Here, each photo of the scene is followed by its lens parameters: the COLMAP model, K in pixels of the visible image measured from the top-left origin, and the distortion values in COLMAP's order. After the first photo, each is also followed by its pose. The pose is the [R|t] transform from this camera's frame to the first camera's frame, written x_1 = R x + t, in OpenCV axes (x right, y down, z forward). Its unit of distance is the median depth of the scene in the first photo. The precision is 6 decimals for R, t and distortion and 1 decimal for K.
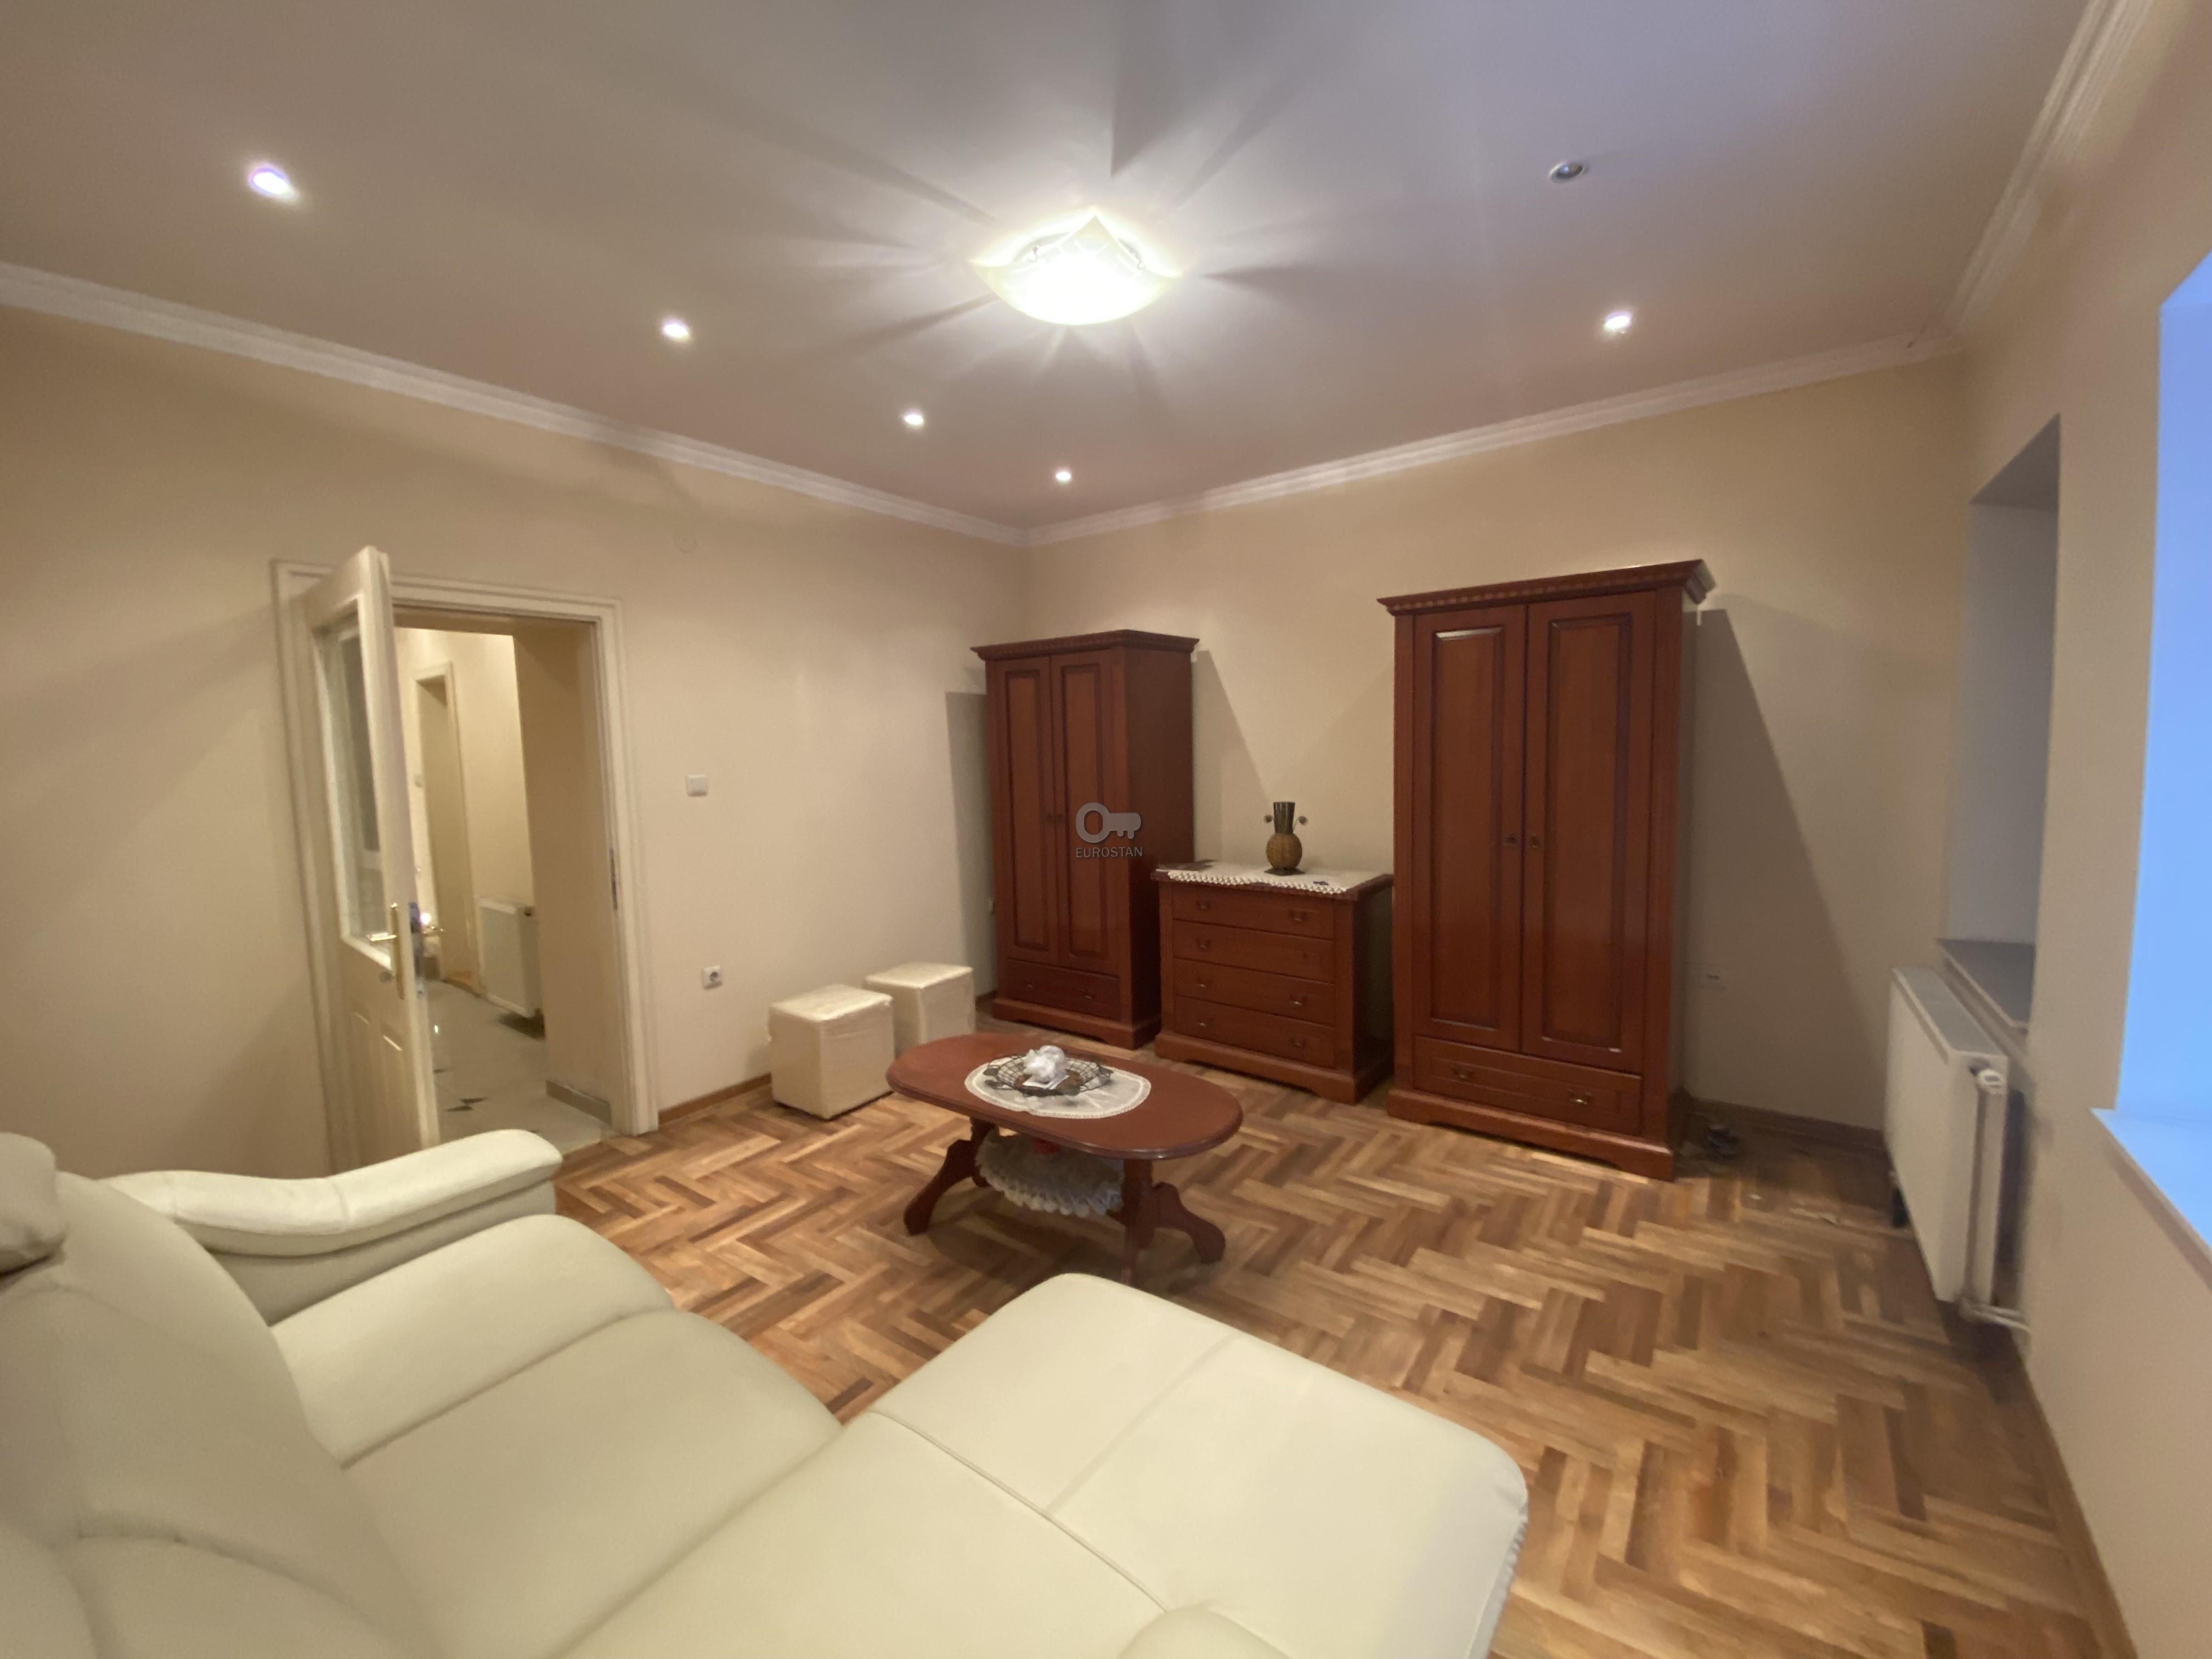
lens RADIAL K [[894.9, 0, 1100.6], [0, 894.9, 825.4], [0, 0, 1]] dist [0.023134, -0.000328]
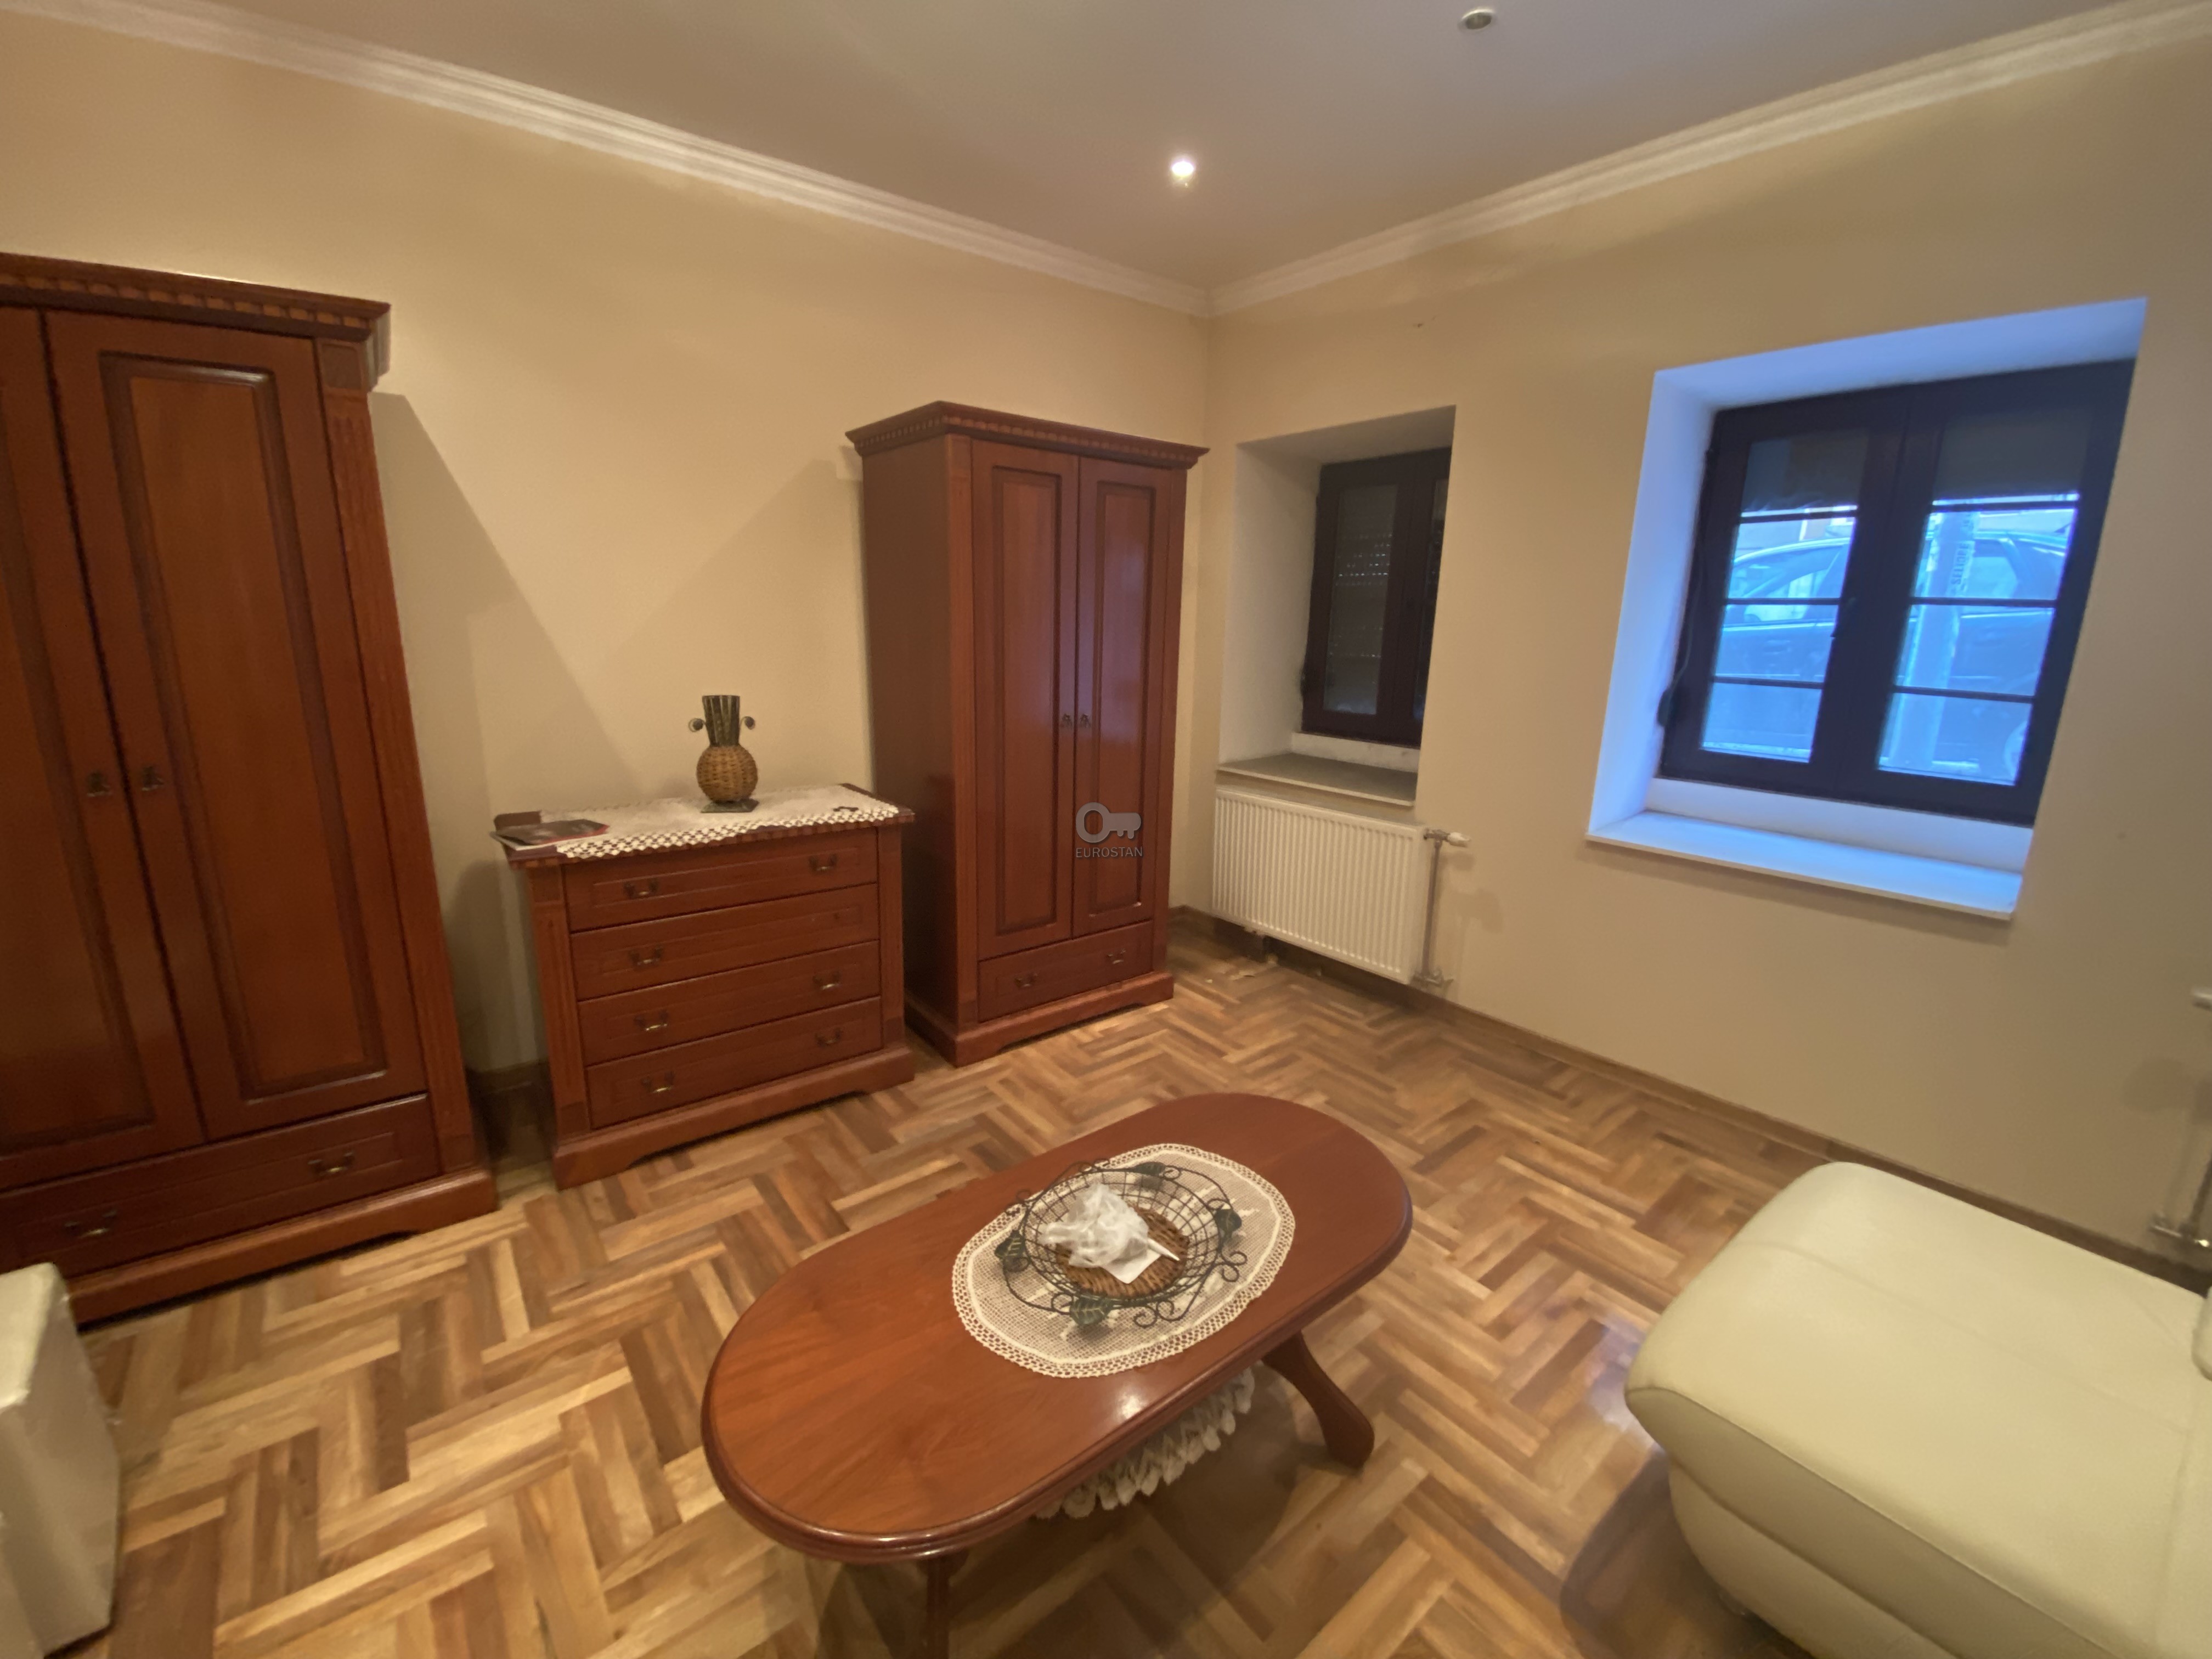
lens RADIAL K [[894.9, 0, 1106.7], [0, 894.9, 807.7], [0, 0, 1]] dist [0.023134, -0.000328]
pose [[0.266359, -0.179683, 0.946978, -0.377804], [0.063148, 0.983613, 0.168872, -0.042820], [-0.961803, 0.014819, 0.273341, 0.631055]]
